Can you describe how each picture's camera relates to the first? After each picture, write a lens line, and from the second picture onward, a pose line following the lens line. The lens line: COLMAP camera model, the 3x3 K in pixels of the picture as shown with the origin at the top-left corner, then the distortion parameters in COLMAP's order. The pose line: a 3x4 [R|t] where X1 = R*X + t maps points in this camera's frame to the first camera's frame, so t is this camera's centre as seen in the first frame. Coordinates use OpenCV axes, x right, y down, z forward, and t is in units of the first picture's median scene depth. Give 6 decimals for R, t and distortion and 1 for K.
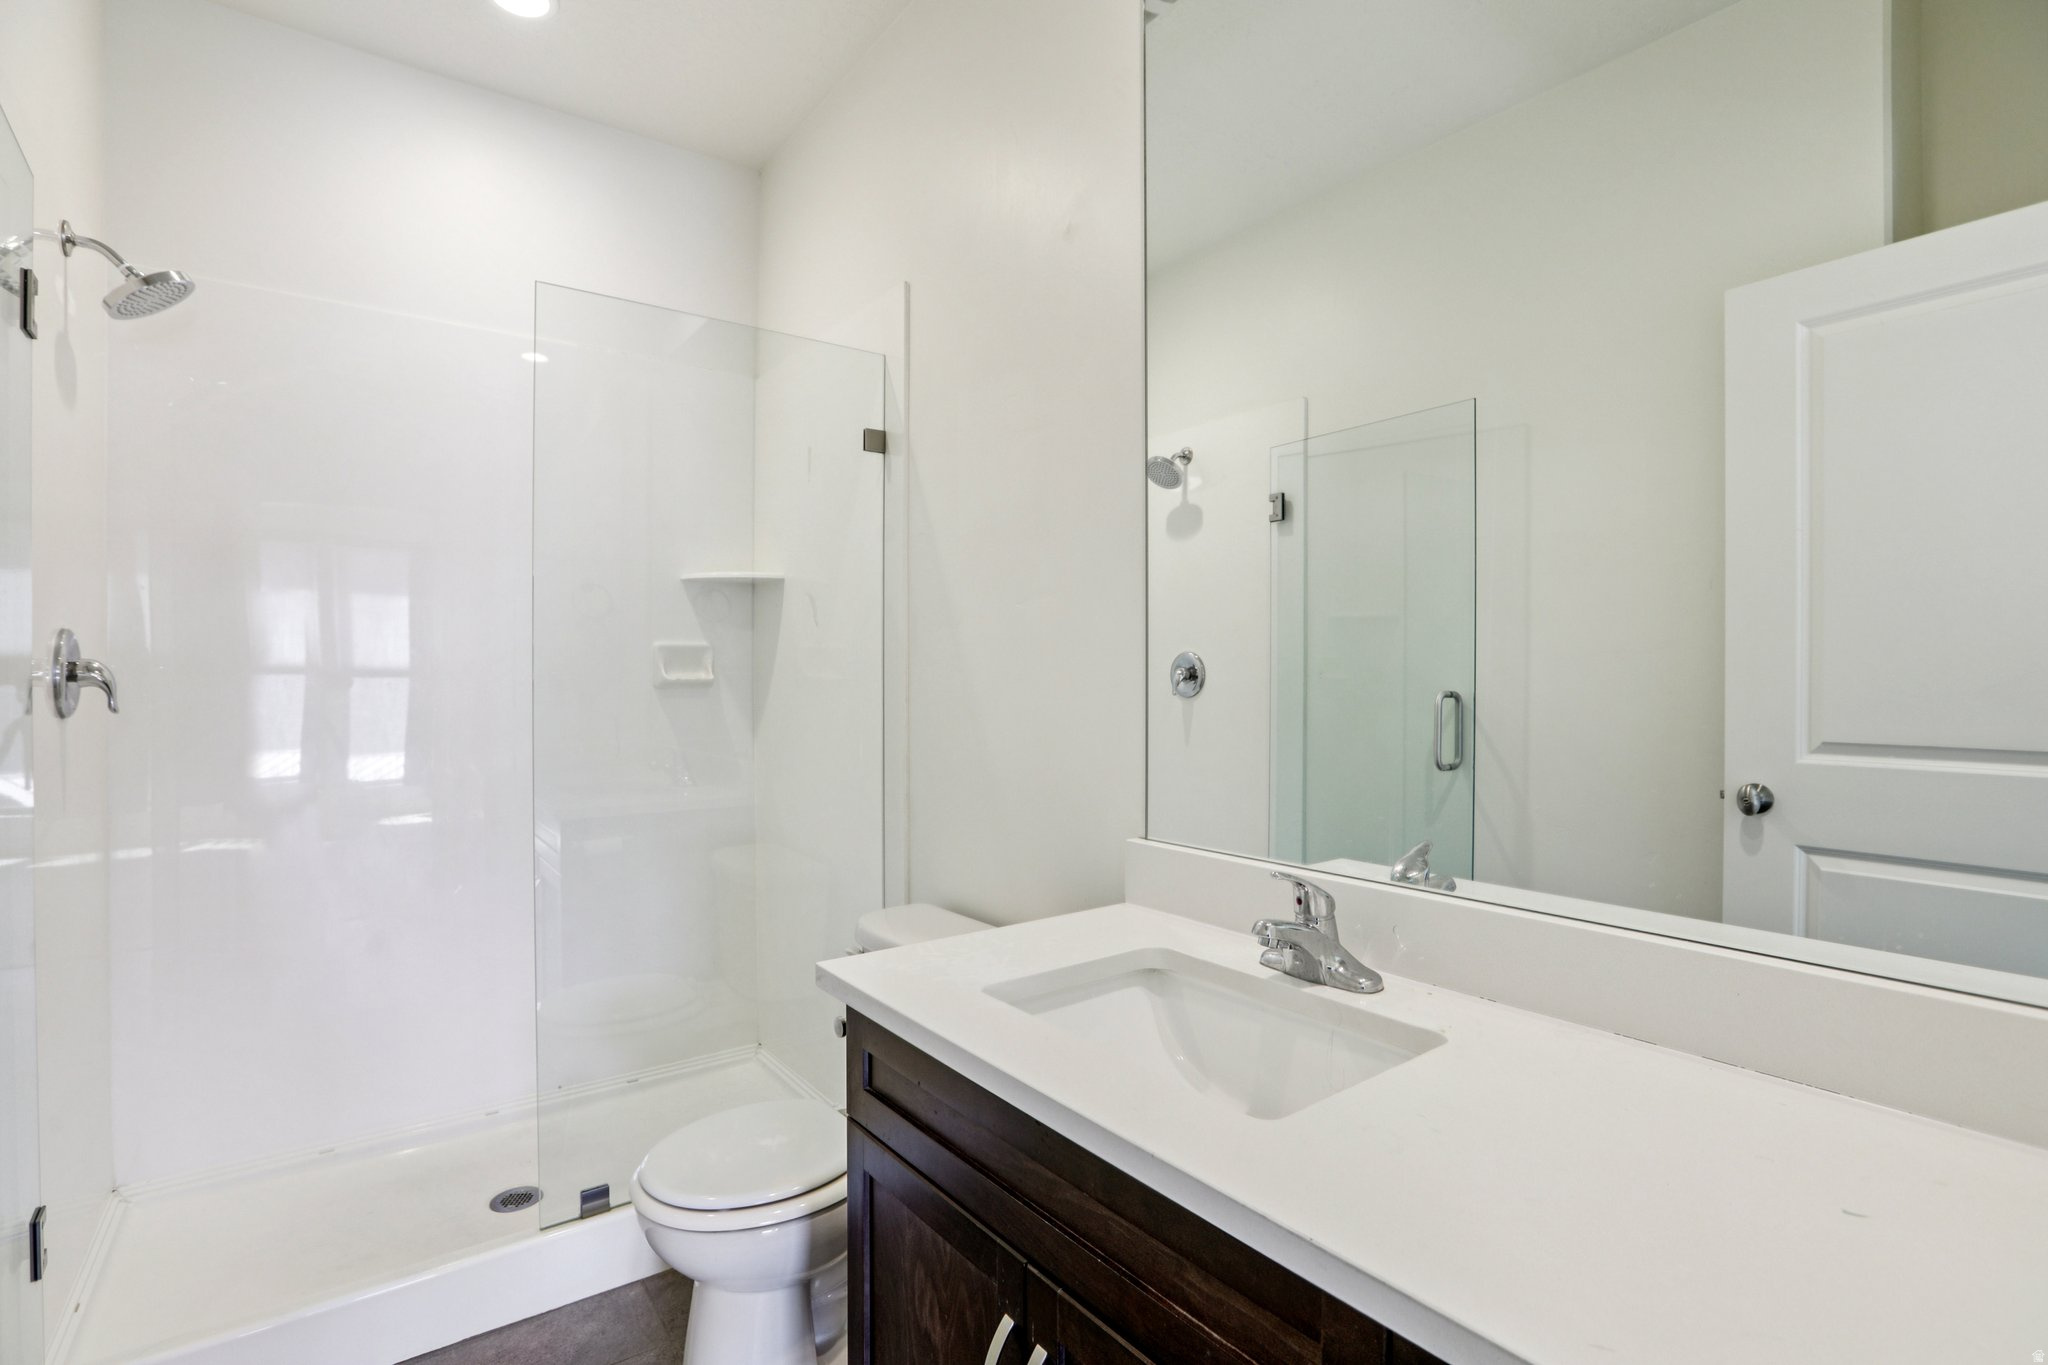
lens RADIAL K [[959.5, 0, 1025.4], [0, 959.5, 688.7], [0, 0, 1]] dist [-0.001149, 0.000467]
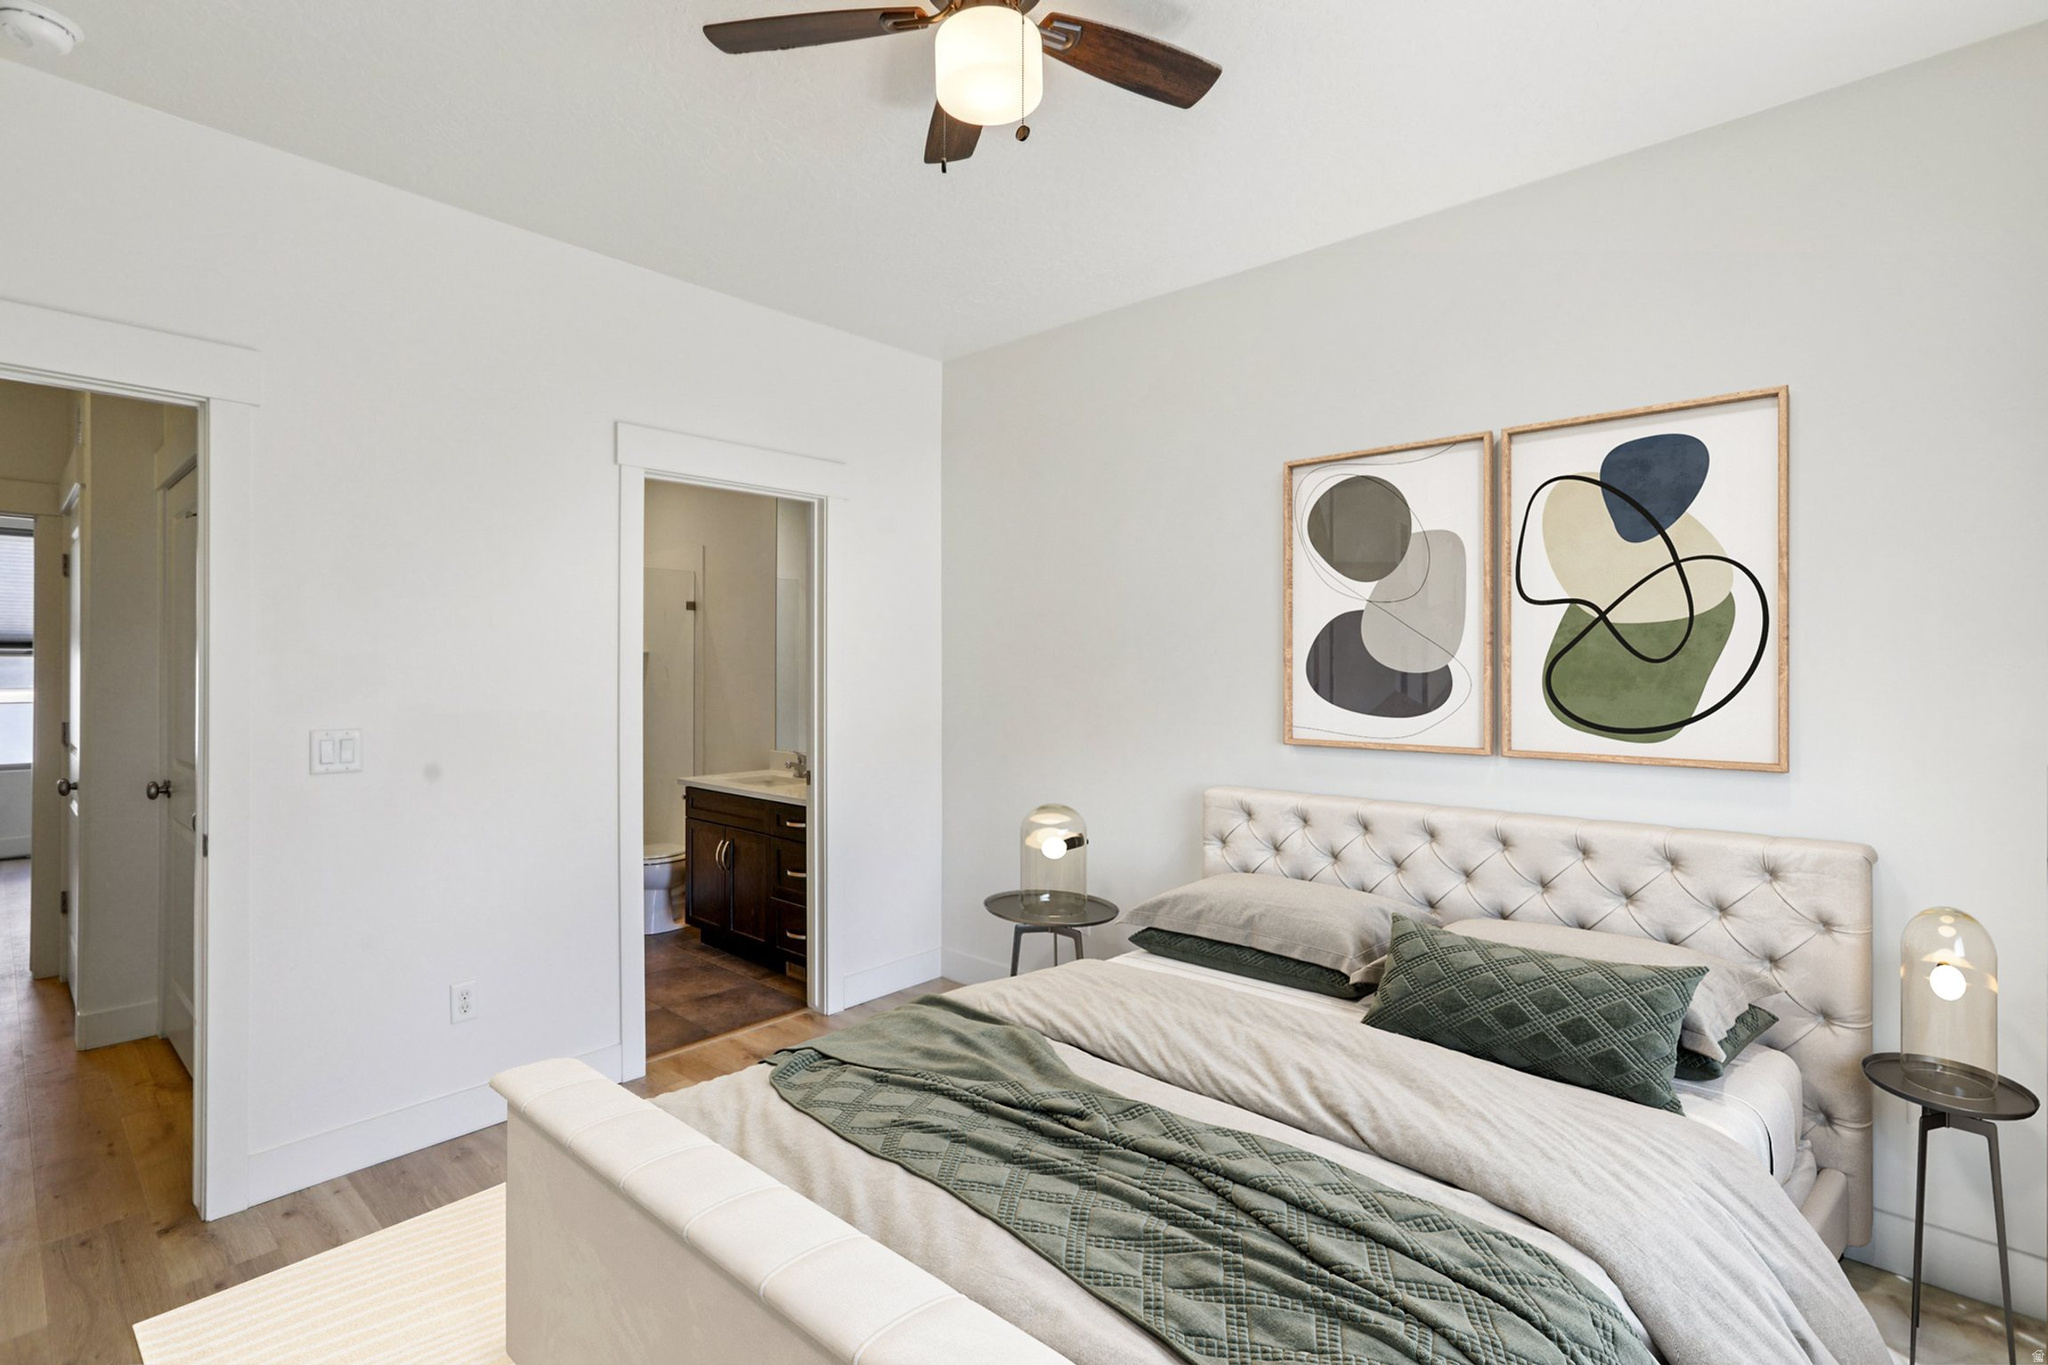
lens RADIAL K [[959.5, 0, 1031.9], [0, 959.5, 697.1], [0, 0, 1]] dist [-0.001149, 0.000467]
pose [[0.980451, 0.003167, 0.196736, 0.230236], [-0.004550, 0.999968, 0.006578, -0.039466], [-0.196709, -0.007344, 0.980434, -1.678525]]
